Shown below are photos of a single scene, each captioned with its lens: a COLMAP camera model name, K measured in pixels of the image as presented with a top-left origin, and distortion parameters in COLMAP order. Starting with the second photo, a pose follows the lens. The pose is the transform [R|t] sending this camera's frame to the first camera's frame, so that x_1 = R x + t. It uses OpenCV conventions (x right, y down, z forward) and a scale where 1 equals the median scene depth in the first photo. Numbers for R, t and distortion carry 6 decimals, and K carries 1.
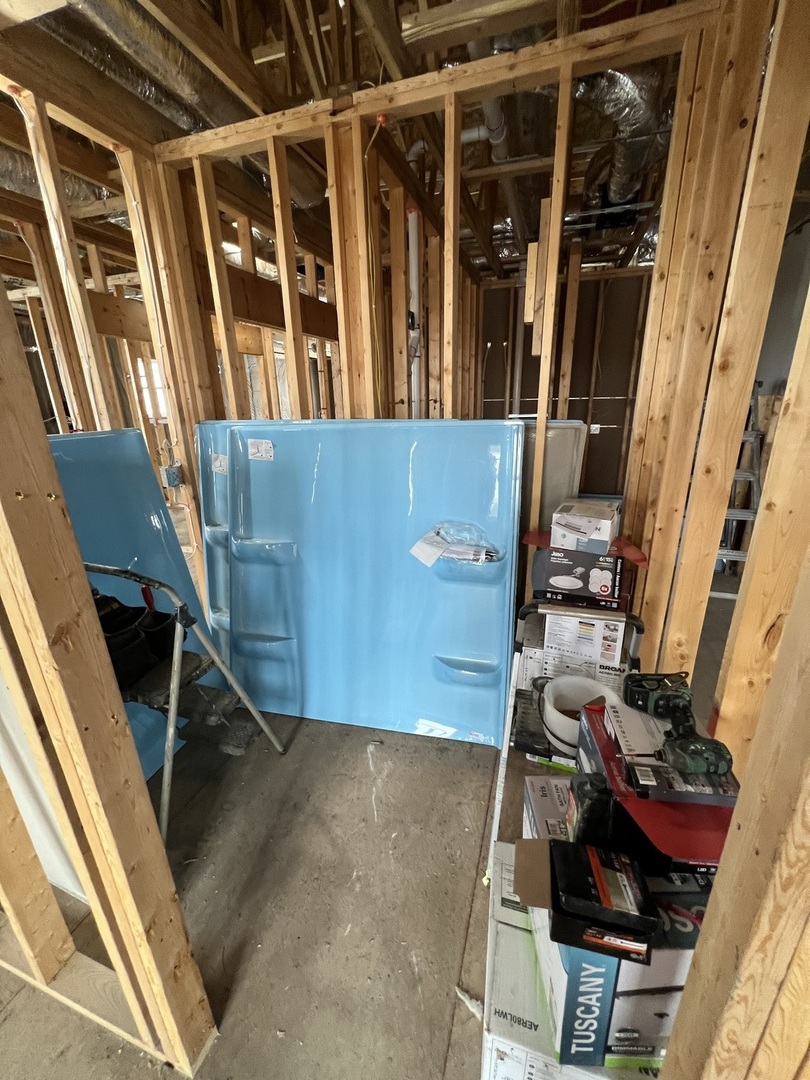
lens RADIAL K [[430.0, 0, 408.9], [0, 430.0, 534.6], [0, 0, 1]] dist [-0.001369, -0.000097]
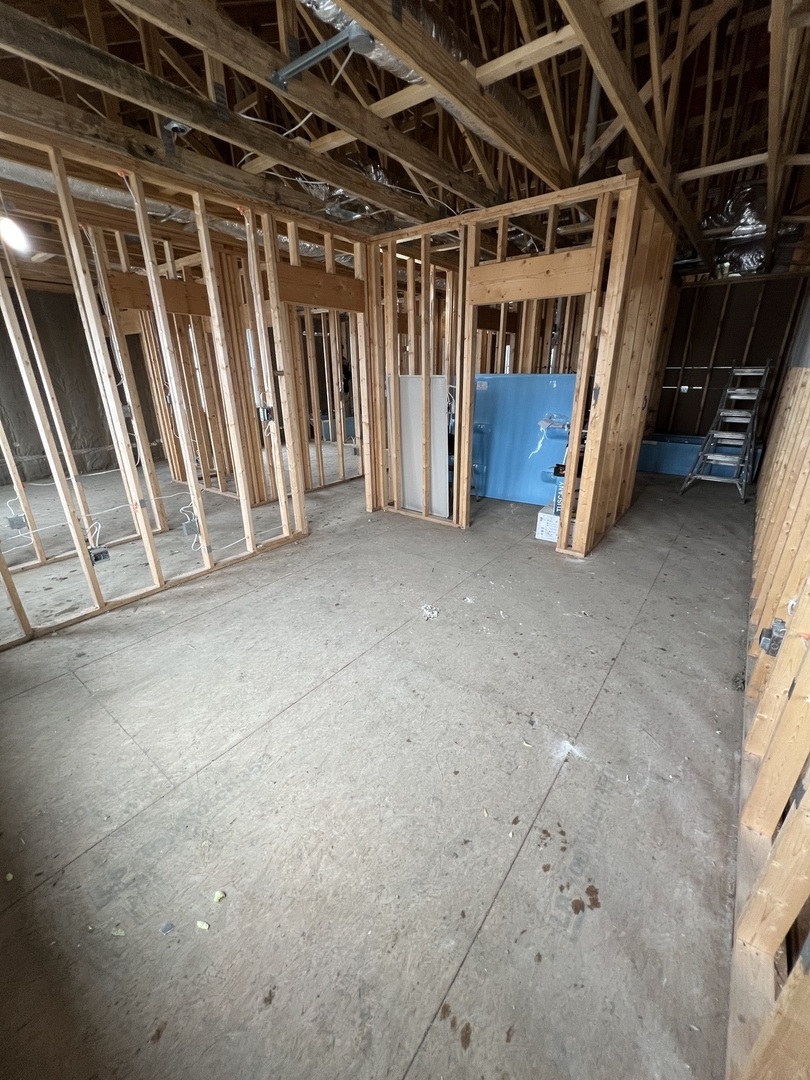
lens RADIAL K [[430.0, 0, 407.9], [0, 430.0, 538.8], [0, 0, 1]] dist [-0.001369, -0.000097]
pose [[0.941681, 0.133926, -0.308707, 0.147010], [-0.112050, 0.989832, 0.087621, 0.536000], [0.317303, -0.047920, 0.947113, -1.620498]]
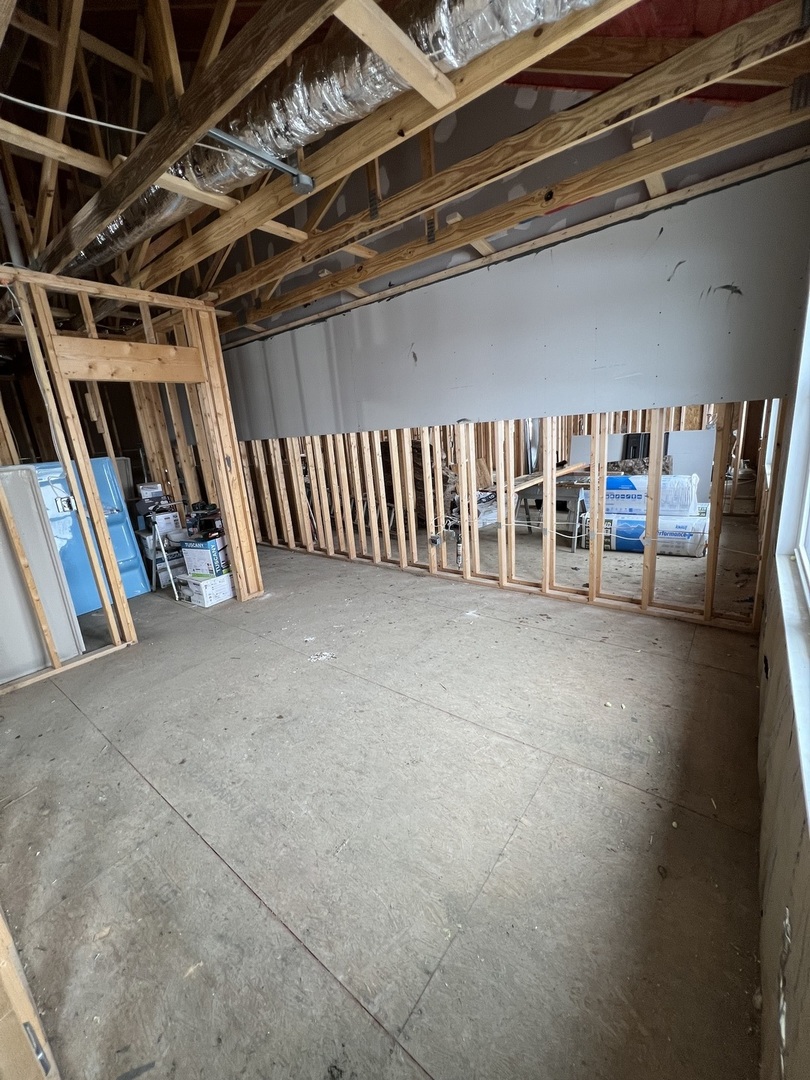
lens RADIAL K [[430.0, 0, 408.2], [0, 430.0, 536.9], [0, 0, 1]] dist [-0.001369, -0.000097]
pose [[0.343050, -0.238163, 0.908623, -1.338716], [0.351481, 0.929596, 0.110959, 0.444713], [-0.871079, 0.281299, 0.402608, -1.244428]]
